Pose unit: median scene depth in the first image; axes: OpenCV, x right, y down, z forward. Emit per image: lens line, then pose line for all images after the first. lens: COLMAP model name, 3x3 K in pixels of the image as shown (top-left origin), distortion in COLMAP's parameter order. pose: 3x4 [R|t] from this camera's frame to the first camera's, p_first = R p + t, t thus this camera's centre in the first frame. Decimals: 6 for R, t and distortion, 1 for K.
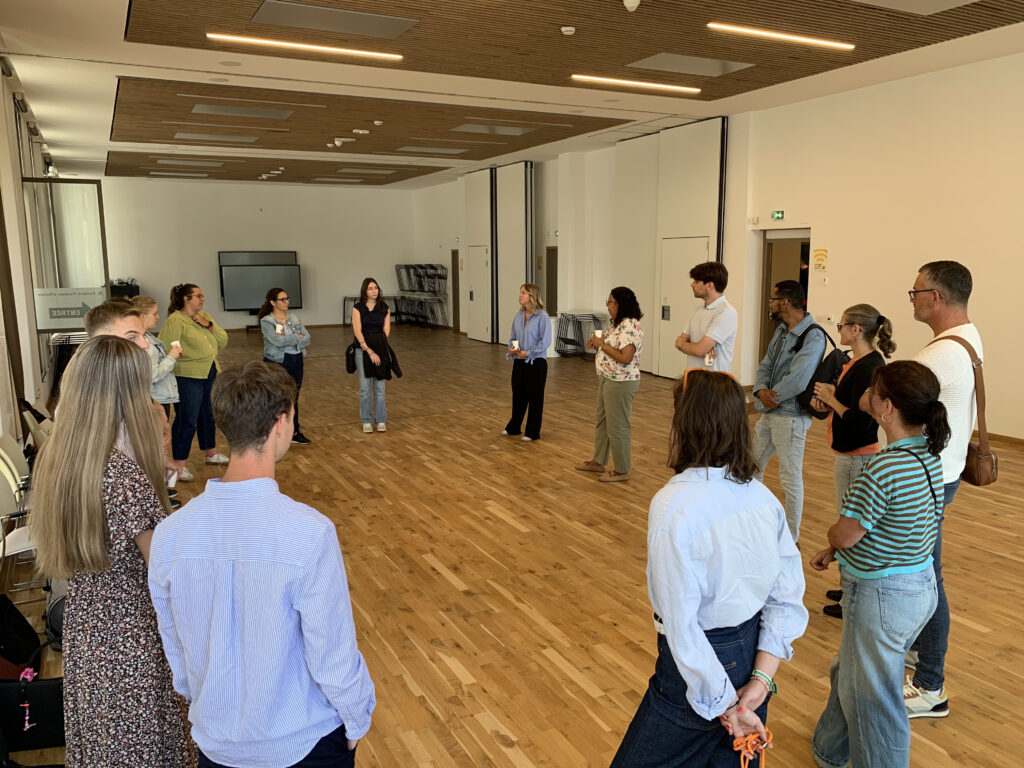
lens RADIAL K [[766.9, 0, 512.0], [0, 766.9, 384.0], [0, 0, 1]] dist [0.062745, -0.004159]
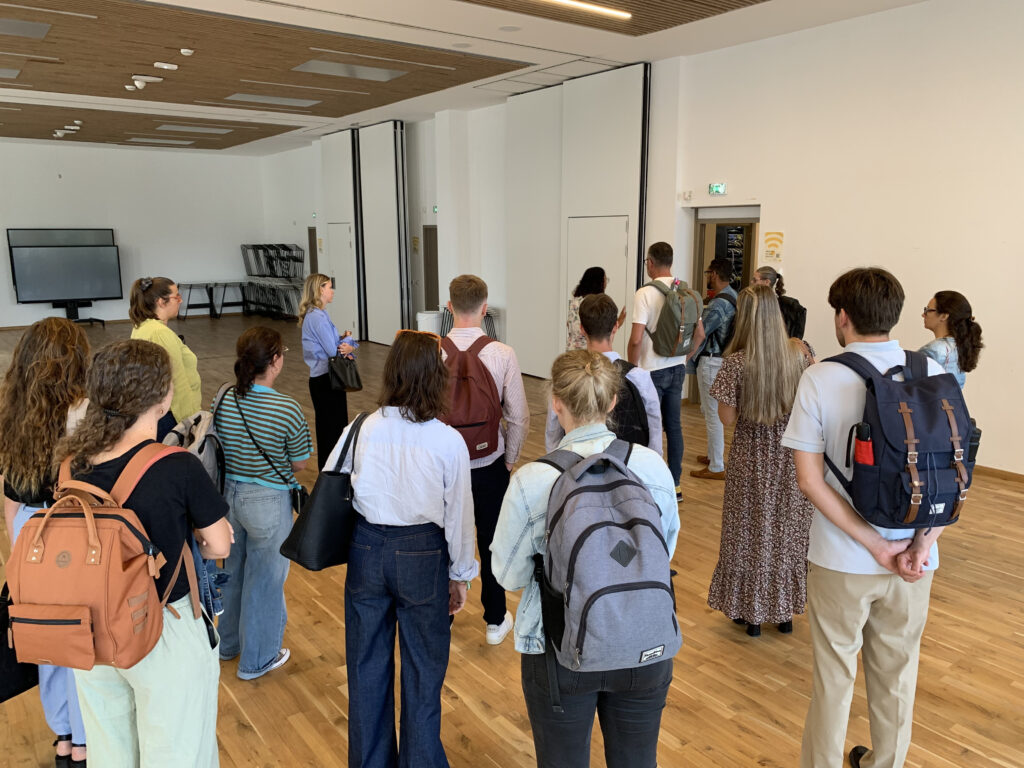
lens RADIAL K [[809.2, 0, 512.0], [0, 809.2, 384.0], [0, 0, 1]] dist [0.026037, -0.006626]
pose [[0.987800, -0.023890, 0.153884, 0.001701], [0.021152, 0.999588, 0.019407, -0.023621], [-0.154284, -0.015916, 0.987898, 0.127345]]
